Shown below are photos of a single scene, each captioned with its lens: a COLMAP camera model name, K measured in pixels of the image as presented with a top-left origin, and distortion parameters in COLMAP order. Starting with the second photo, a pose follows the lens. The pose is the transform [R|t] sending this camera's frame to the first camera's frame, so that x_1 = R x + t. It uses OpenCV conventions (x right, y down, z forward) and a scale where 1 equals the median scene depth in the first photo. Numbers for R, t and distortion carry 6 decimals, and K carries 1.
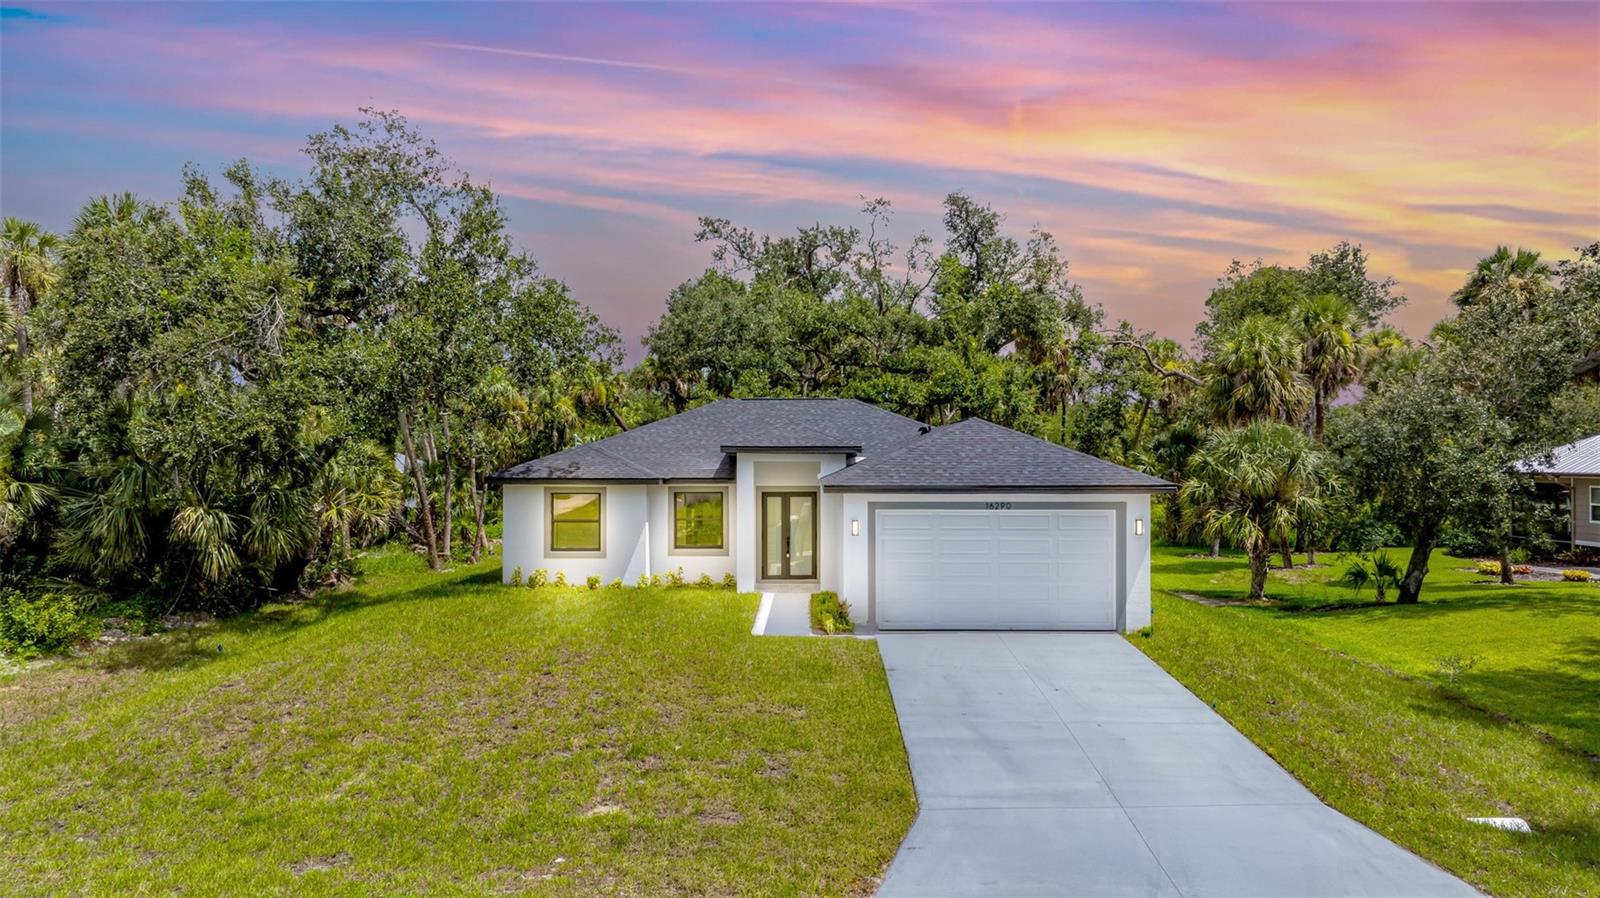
lens RADIAL K [[1138.6, 0, 800.0], [0, 1138.6, 449.0], [0, 0, 1]] dist [-0.024910, 0.010043]
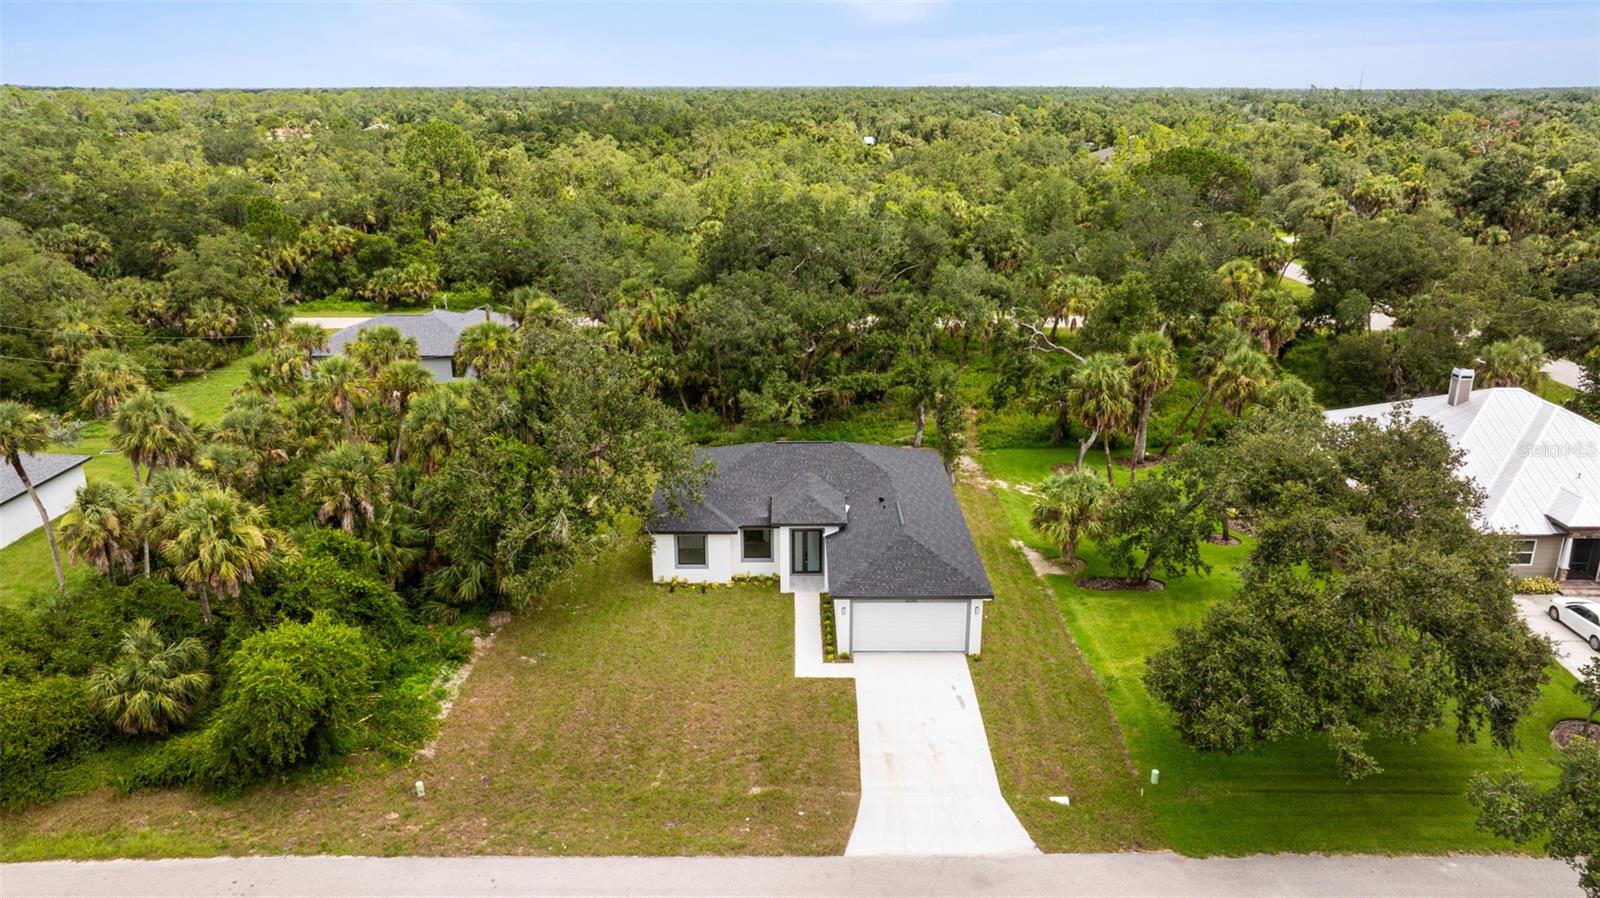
lens RADIAL K [[1114.2, 0, 802.8], [0, 1114.2, 453.2], [0, 0, 1]] dist [-0.023517, 0.003578]
pose [[0.999877, -0.006687, 0.014212, -0.036574], [0.001847, 0.948611, 0.316438, -0.573807], [-0.015598, -0.316373, 0.948507, -0.580081]]
